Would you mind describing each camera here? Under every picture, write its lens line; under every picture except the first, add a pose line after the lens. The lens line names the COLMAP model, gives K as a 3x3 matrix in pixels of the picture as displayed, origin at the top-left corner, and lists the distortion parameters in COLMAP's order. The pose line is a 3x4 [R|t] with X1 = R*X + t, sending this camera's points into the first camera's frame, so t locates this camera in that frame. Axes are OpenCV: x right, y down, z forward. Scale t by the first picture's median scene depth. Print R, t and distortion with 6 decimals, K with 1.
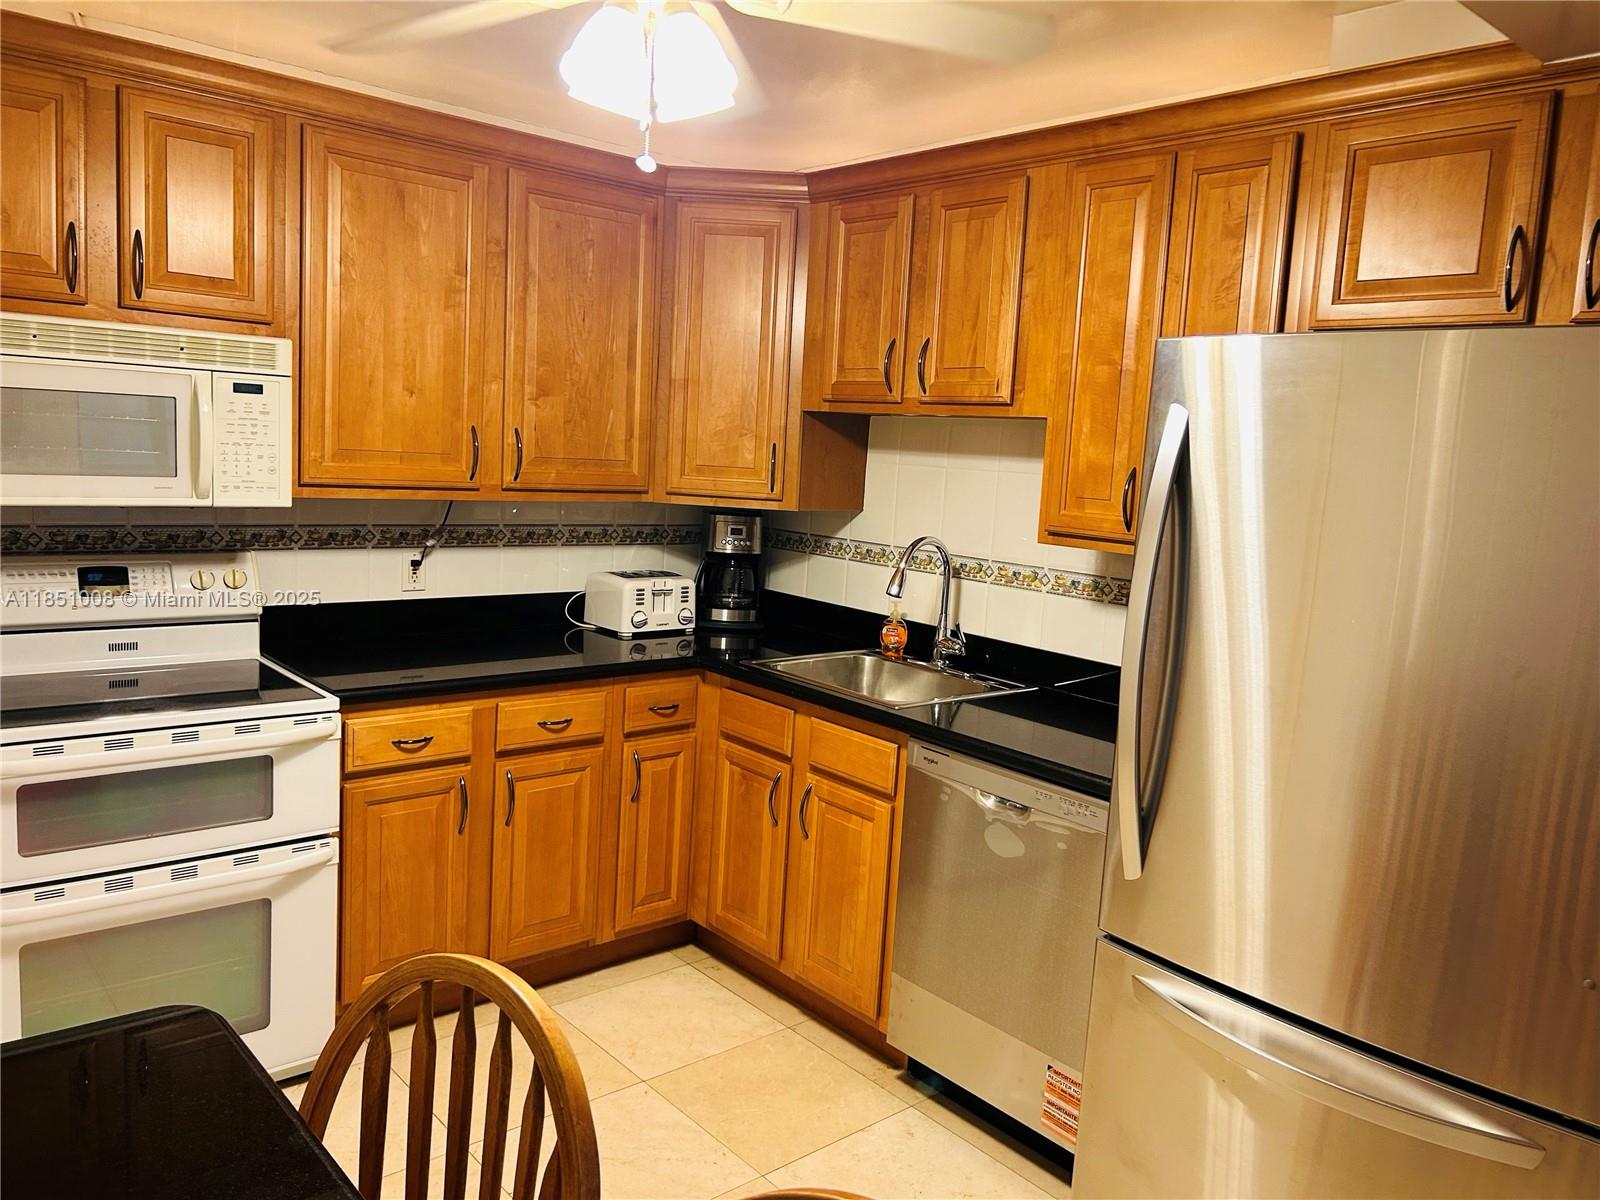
lens RADIAL K [[1217.3, 0, 800.0], [0, 1217.3, 600.0], [0, 0, 1]] dist [0.059871, -0.065150]
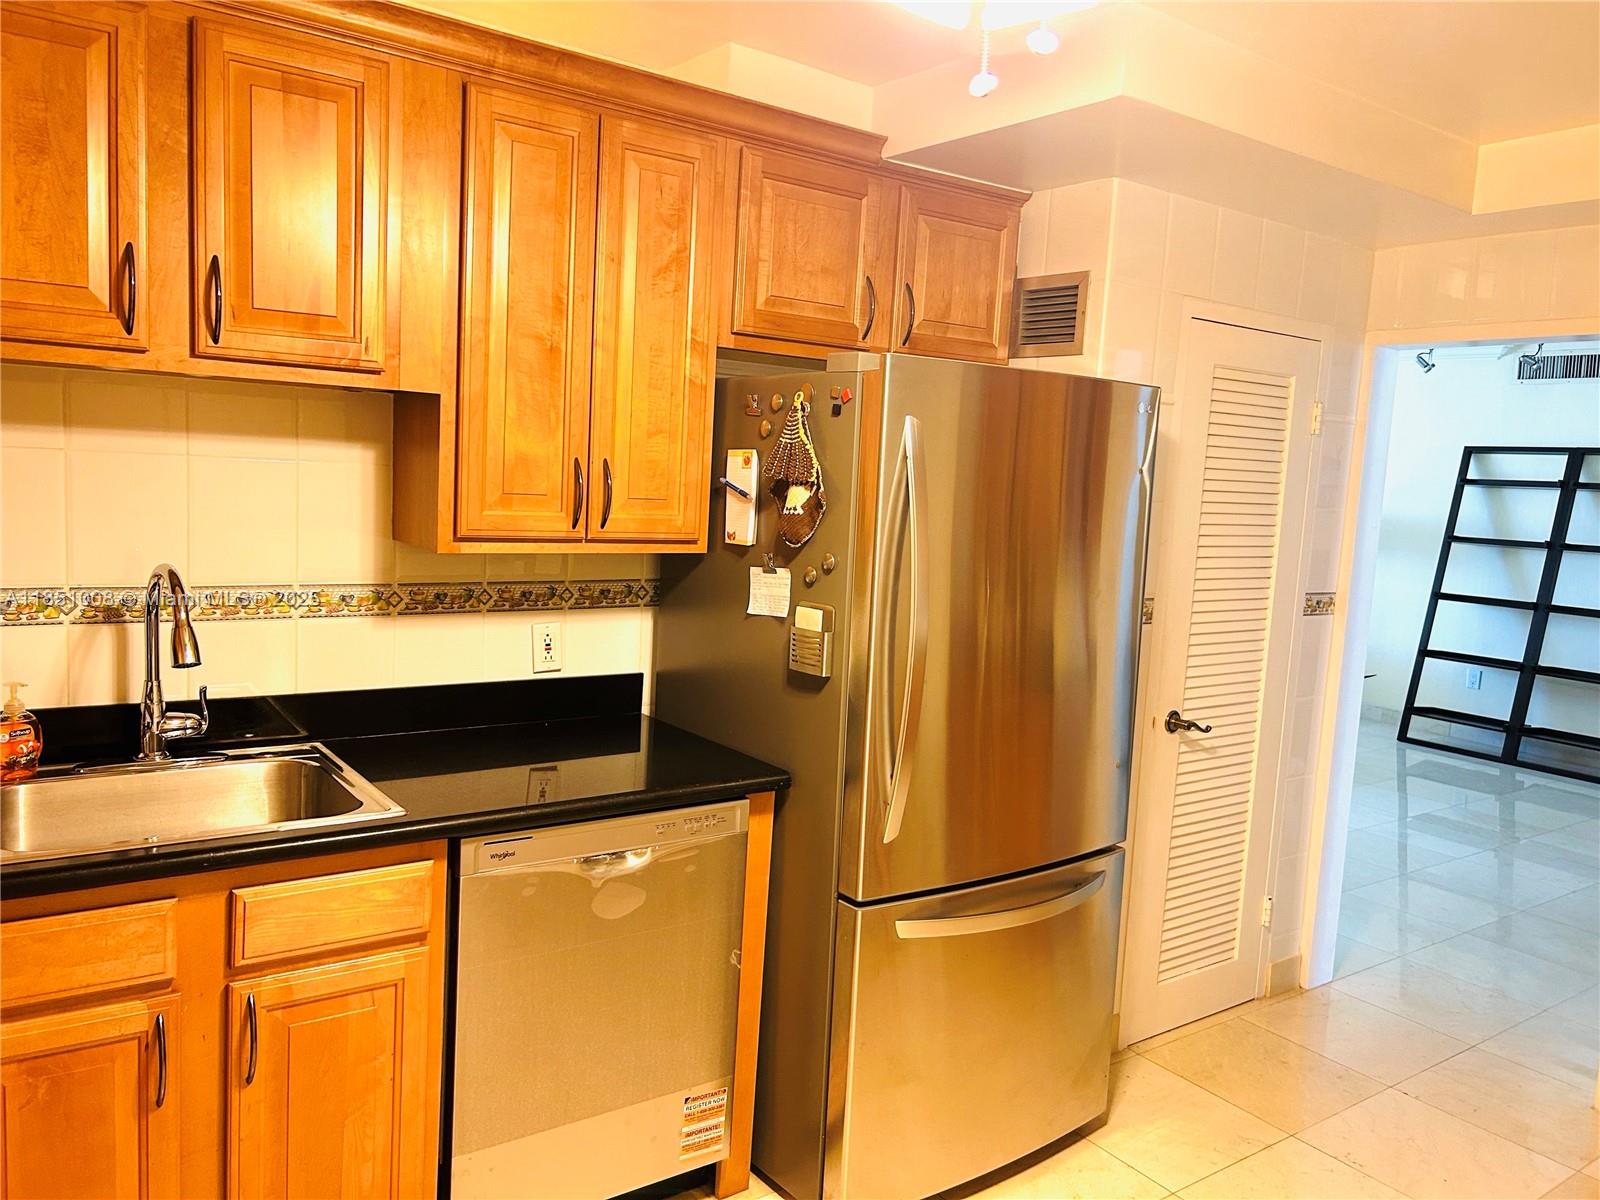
lens RADIAL K [[1217.3, 0, 800.0], [0, 1217.3, 600.0], [0, 0, 1]] dist [0.059871, -0.065150]
pose [[0.068025, -0.164535, 0.984023, -0.612066], [0.081802, 0.983906, 0.158860, -0.131856], [-0.994324, 0.069688, 0.080389, 0.753153]]
